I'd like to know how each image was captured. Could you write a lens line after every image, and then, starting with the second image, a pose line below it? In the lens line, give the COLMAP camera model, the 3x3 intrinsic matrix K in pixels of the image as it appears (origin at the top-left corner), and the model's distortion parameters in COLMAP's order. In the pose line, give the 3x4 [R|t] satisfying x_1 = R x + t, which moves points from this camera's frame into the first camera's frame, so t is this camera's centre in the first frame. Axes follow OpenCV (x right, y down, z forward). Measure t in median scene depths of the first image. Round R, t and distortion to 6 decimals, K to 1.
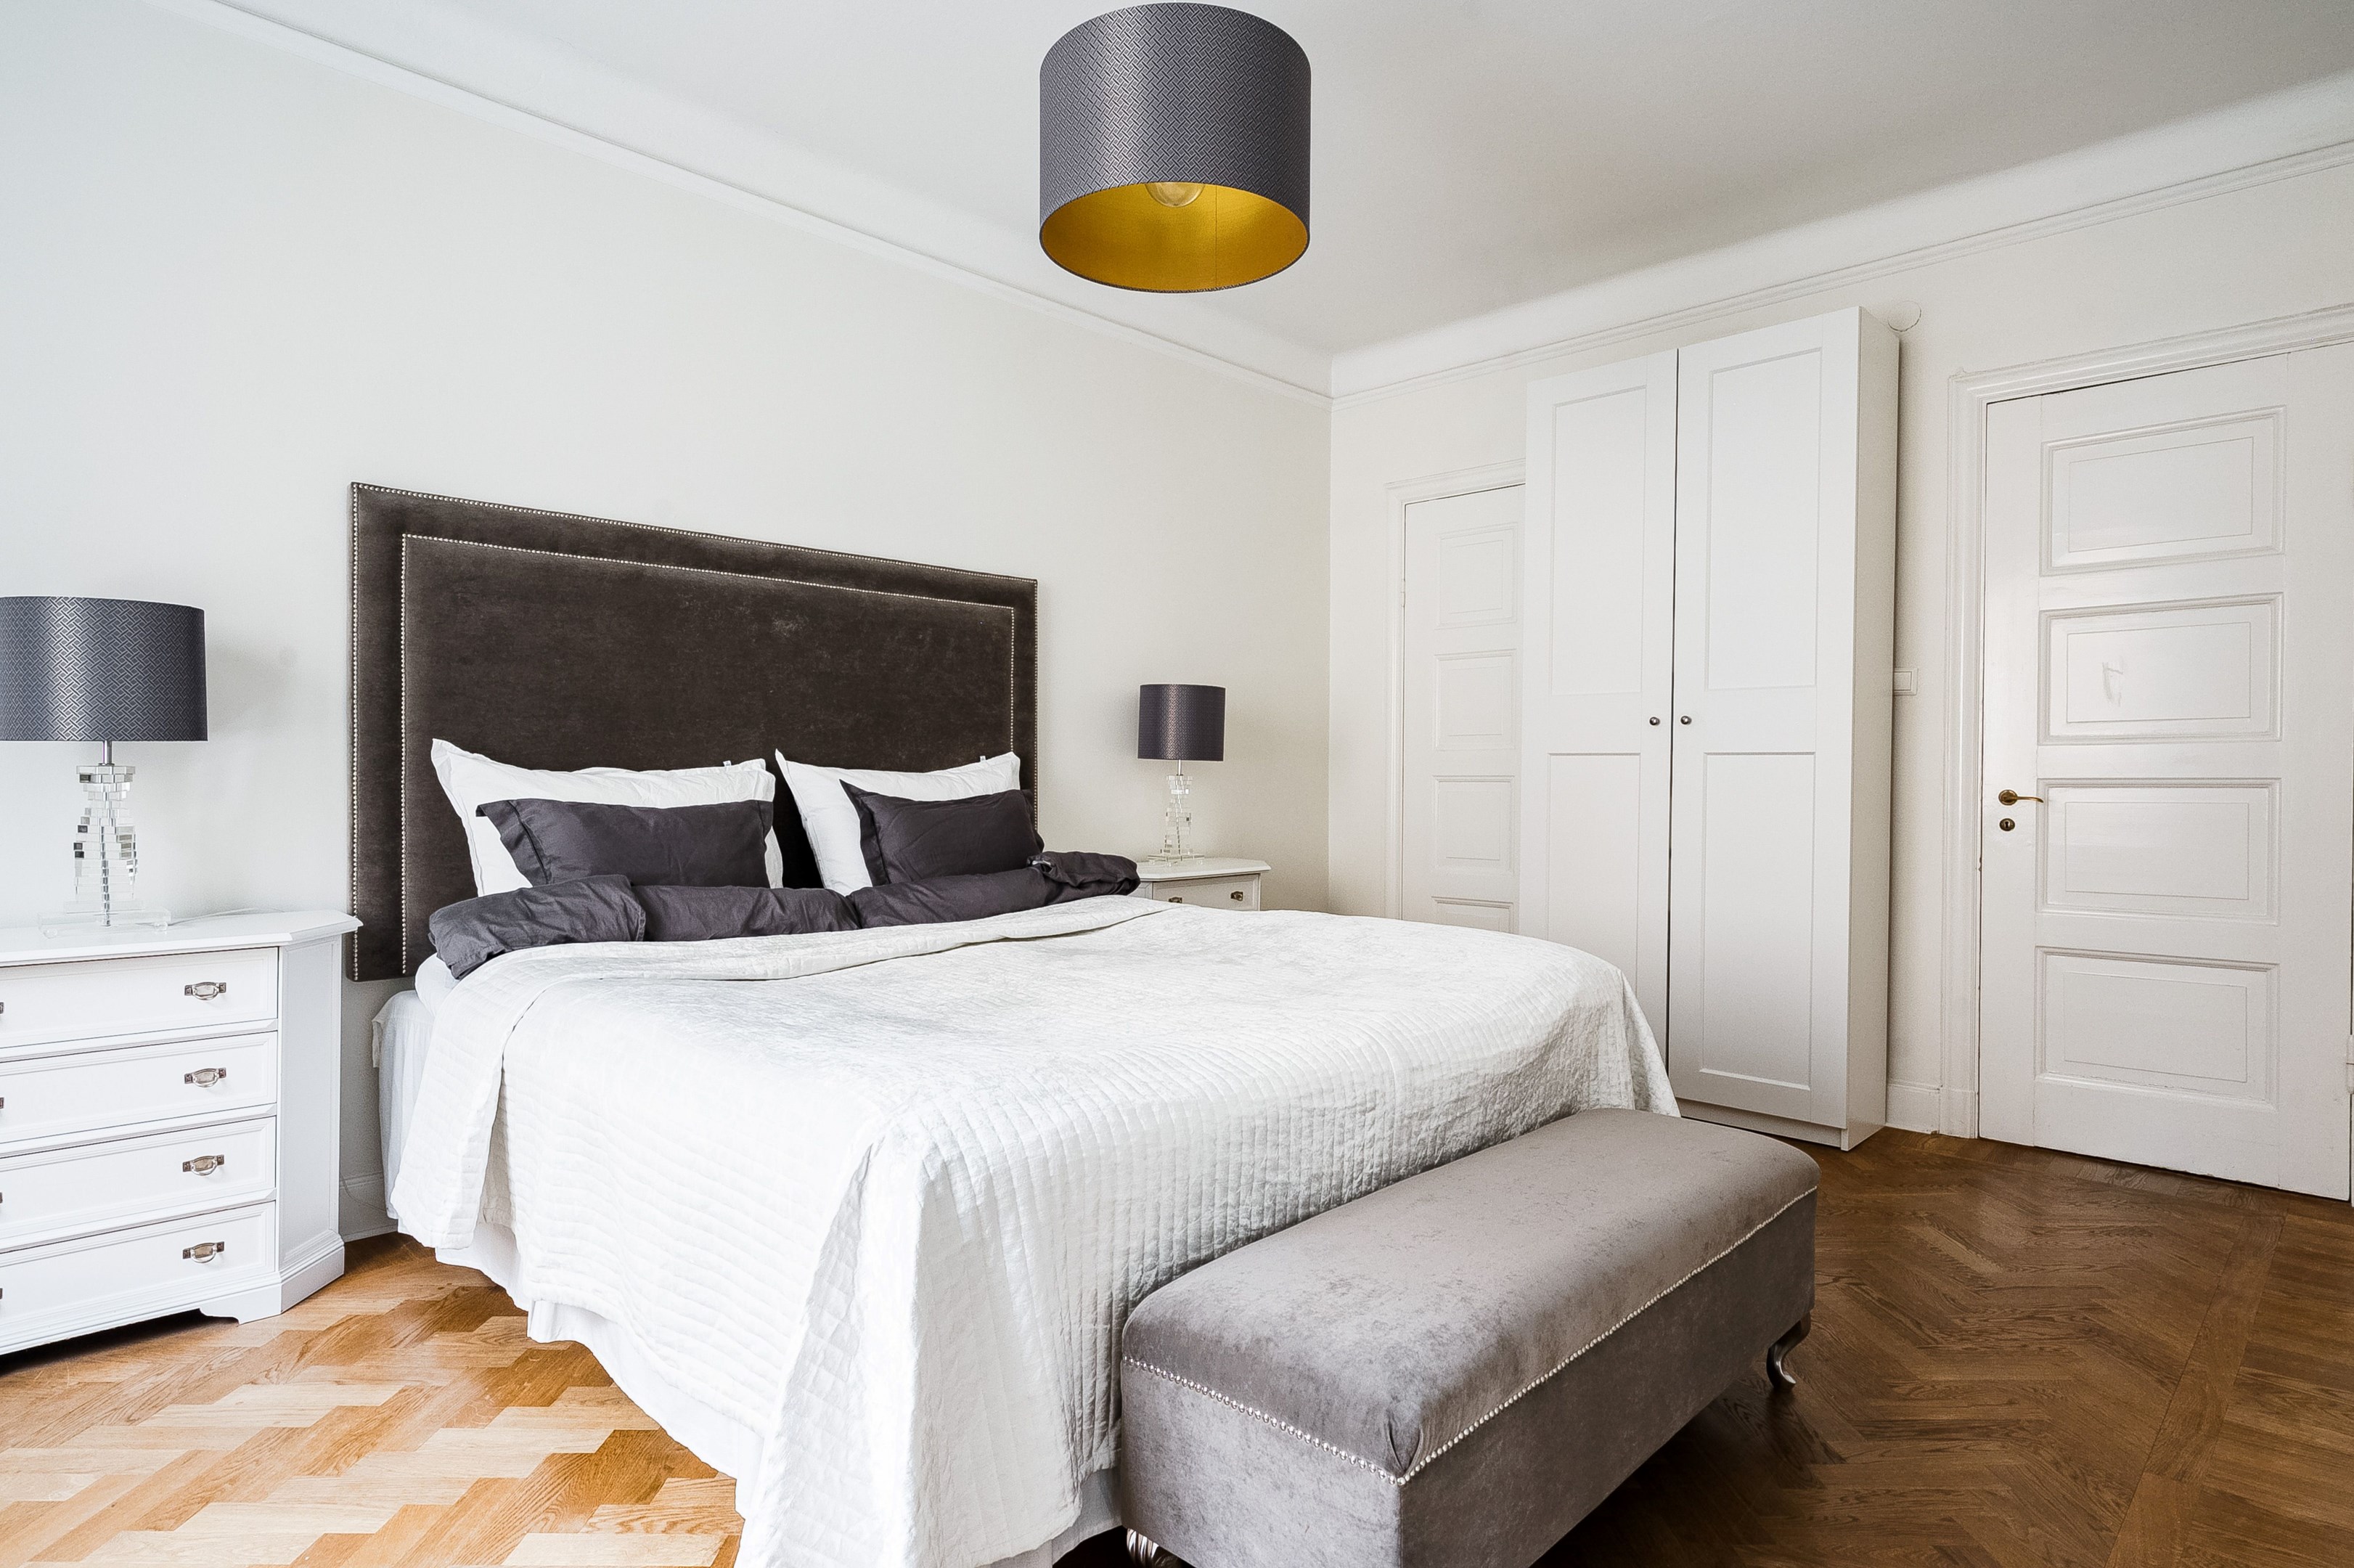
lens RADIAL K [[1259.0, 0, 1177.0], [0, 1259.0, 784.0], [0, 0, 1]] dist [-0.002628, -0.000491]
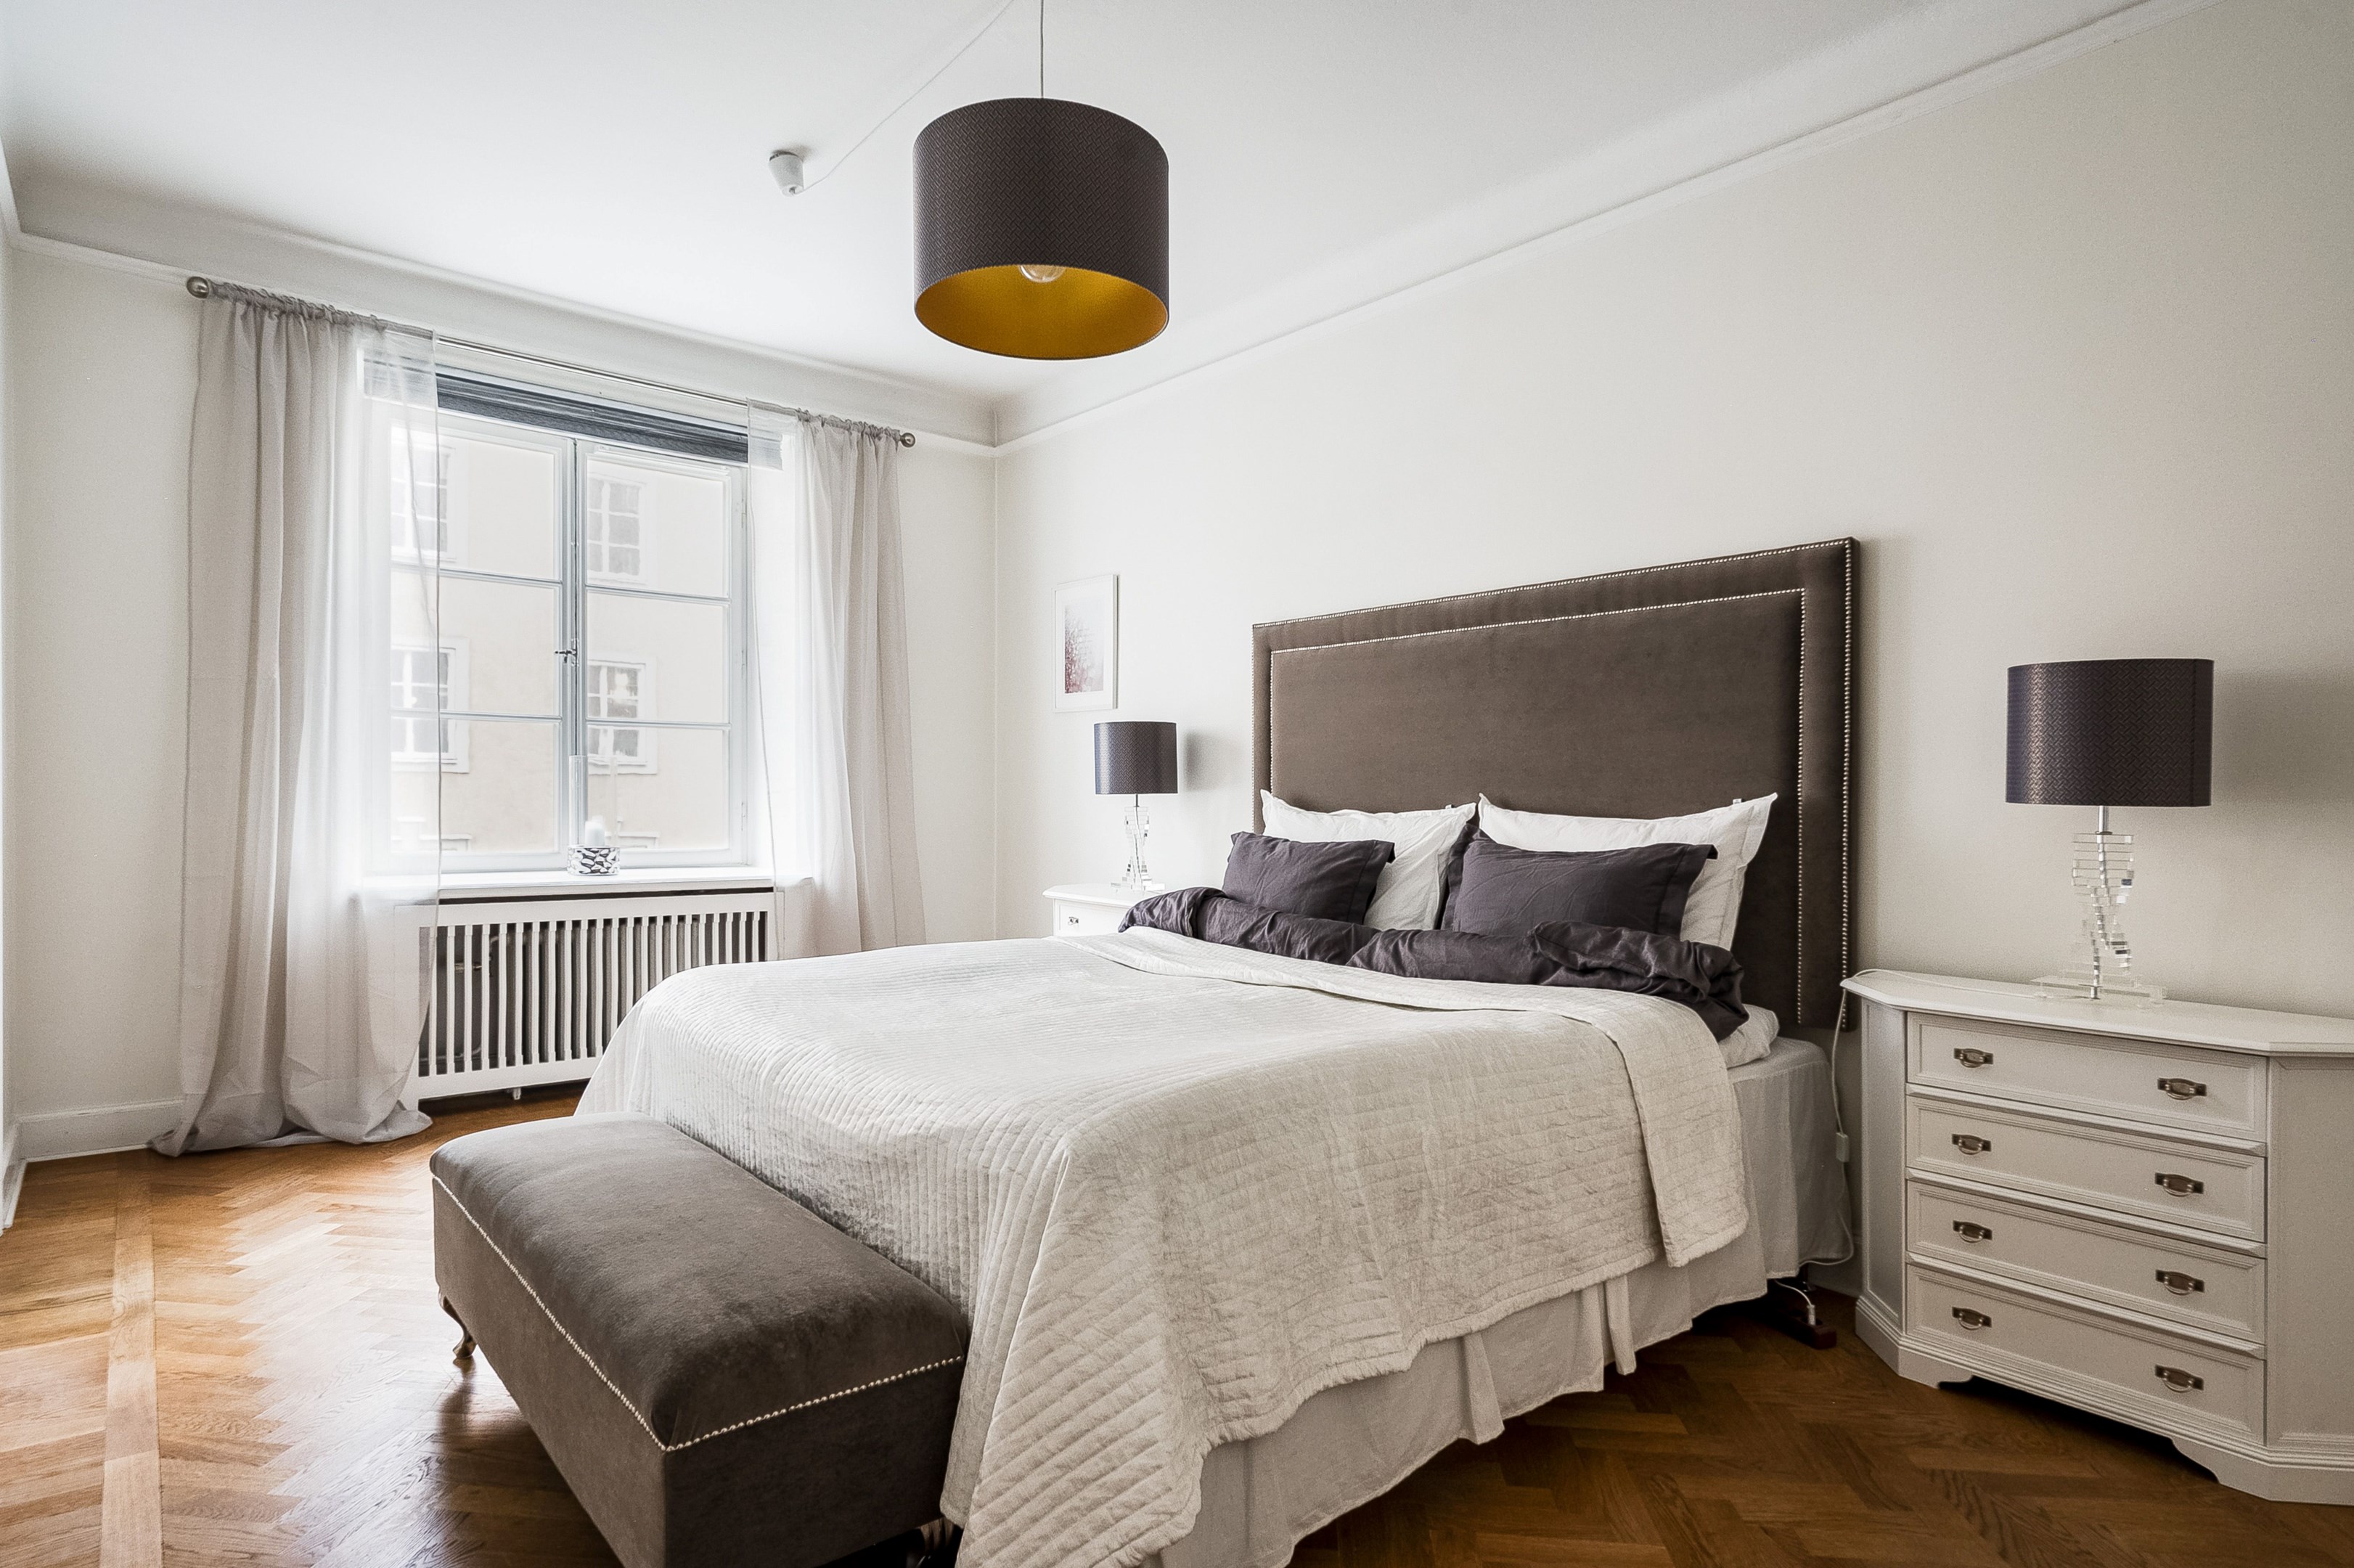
lens RADIAL K [[1274.4, 0, 1175.8], [0, 1274.4, 813.1], [0, 0, 1]] dist [-0.001964, -0.000619]
pose [[-0.101606, -0.005486, -0.994810, 0.861459], [-0.032217, 0.999478, -0.002221, -0.003083], [0.994303, 0.031824, -0.101730, 1.026360]]
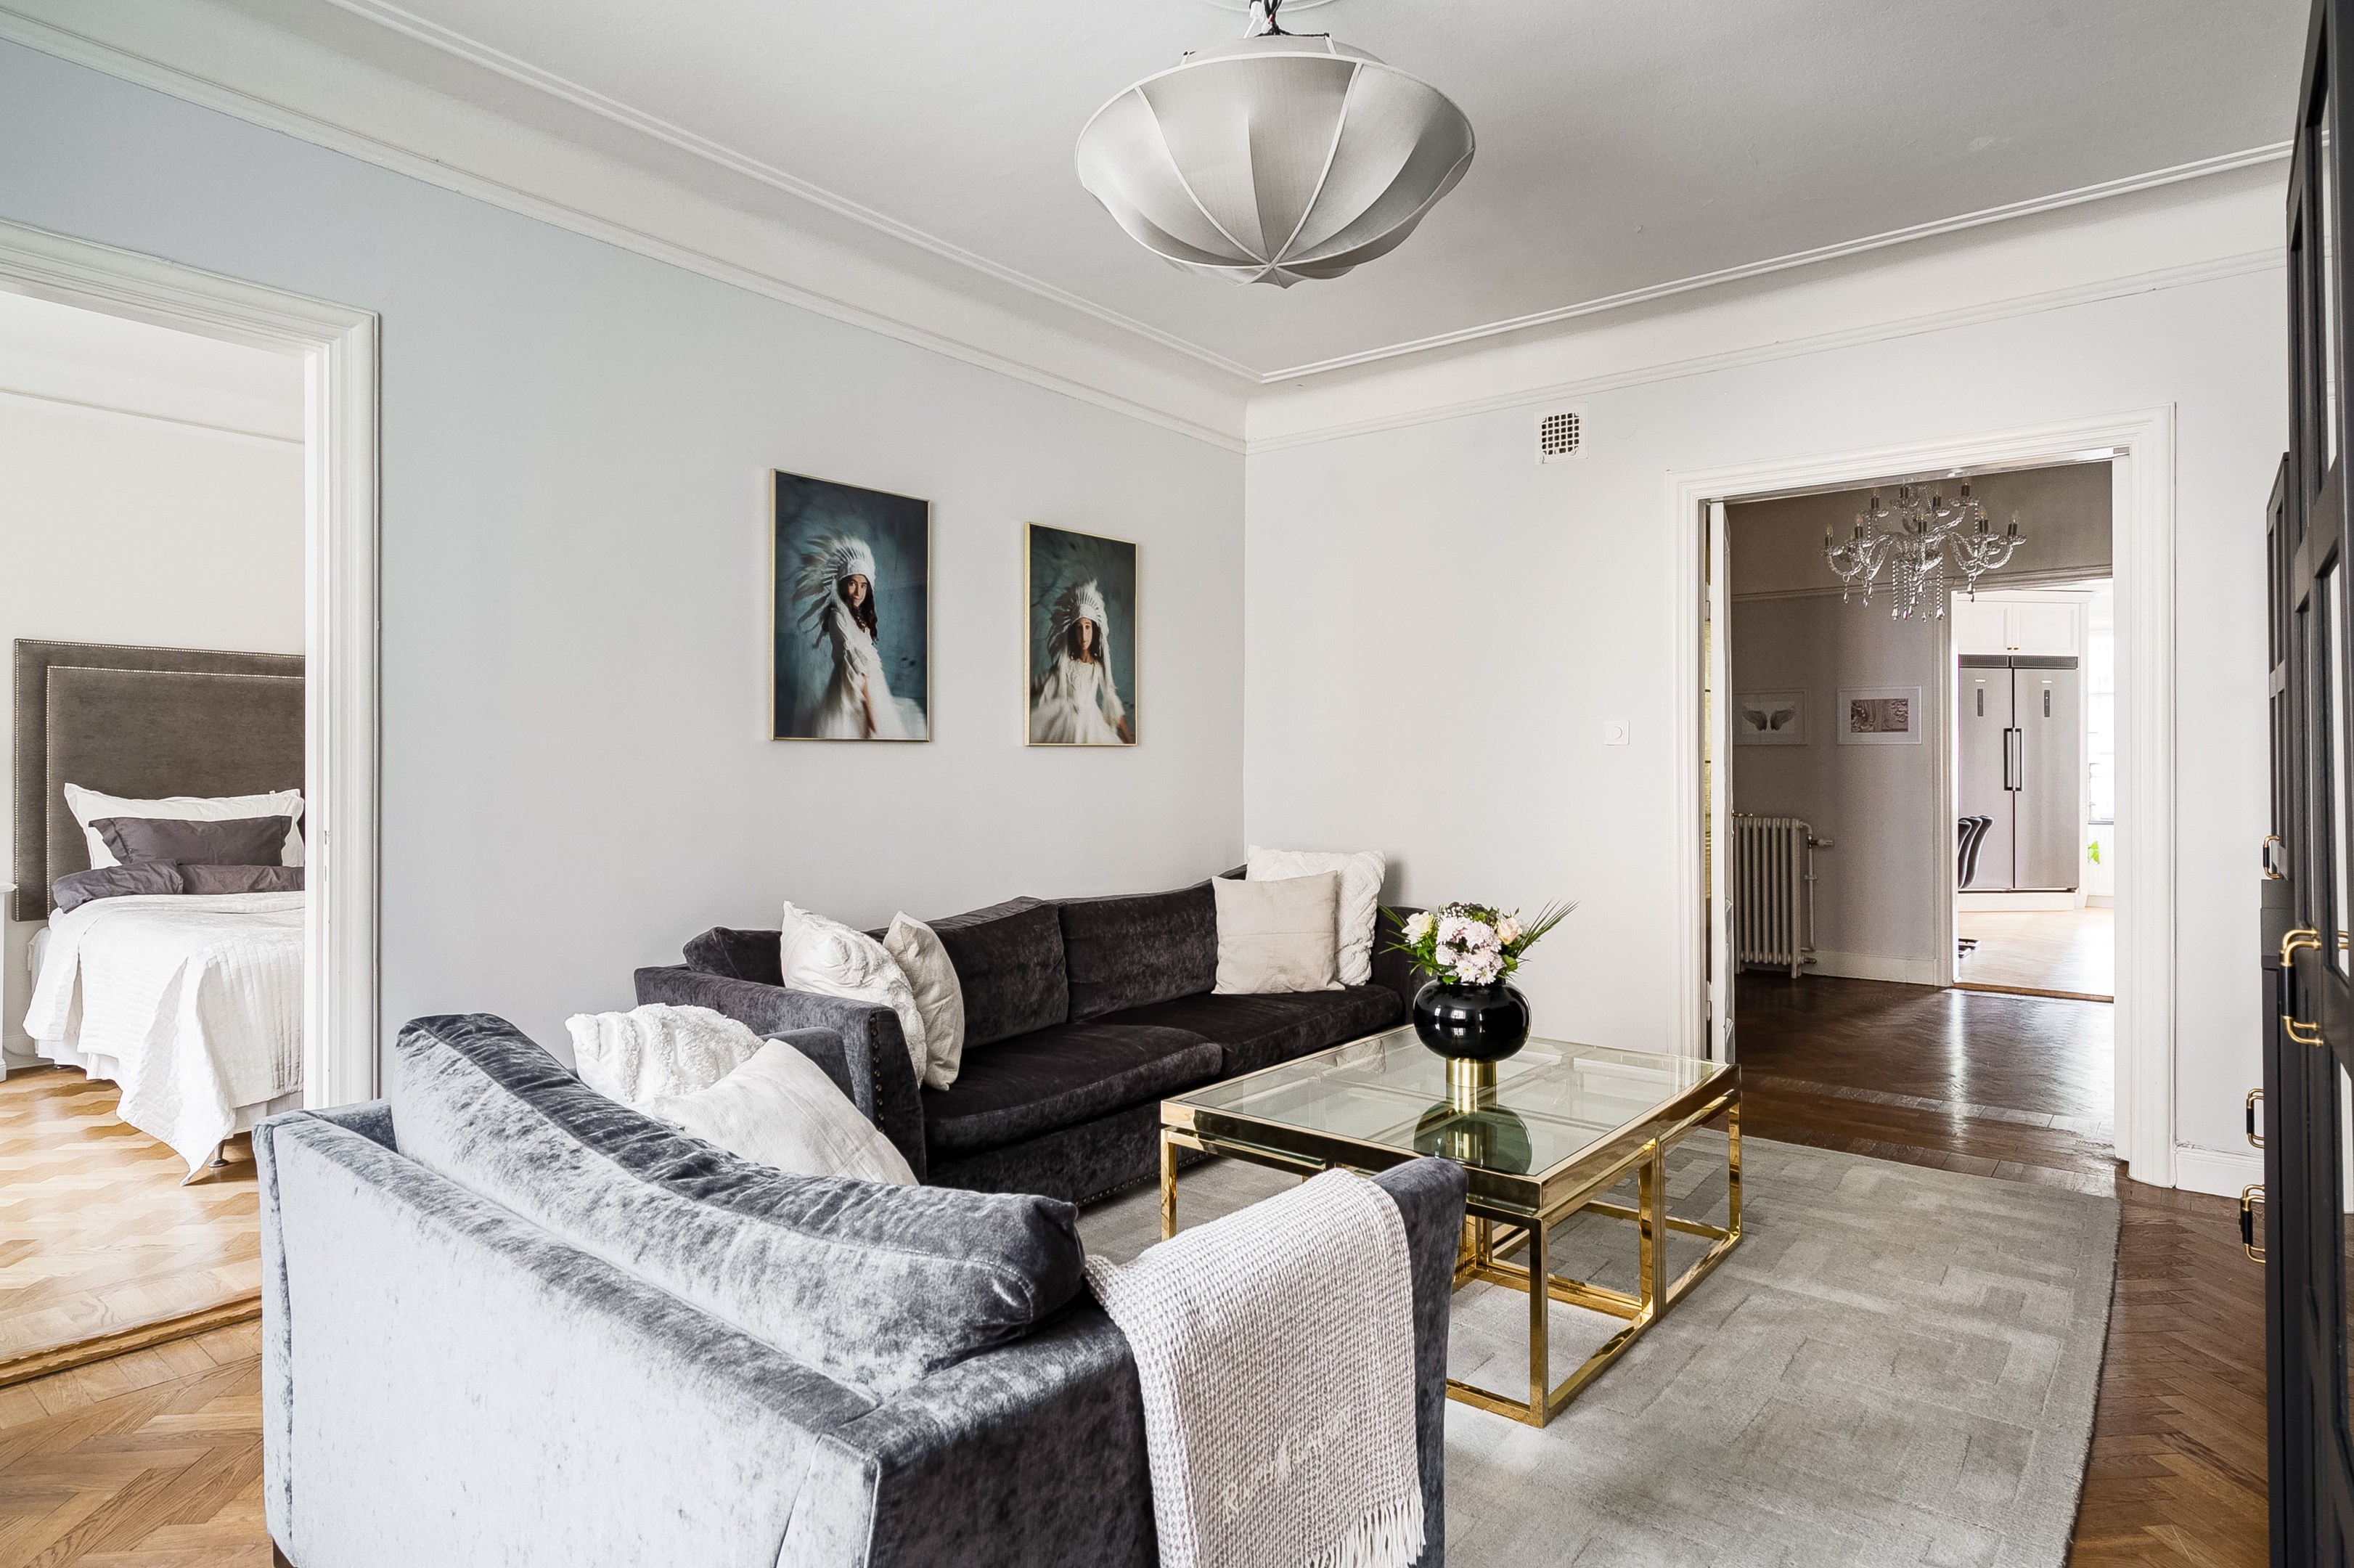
lens RADIAL K [[1307.5, 0, 1170.8], [0, 1307.5, 762.2], [0, 0, 1]] dist [-0.002955, -0.001309]
pose [[0.995899, -0.003792, 0.090387, 0.765690], [0.004746, 0.999935, -0.010340, -0.038096], [-0.090342, 0.010727, 0.995853, -0.933927]]
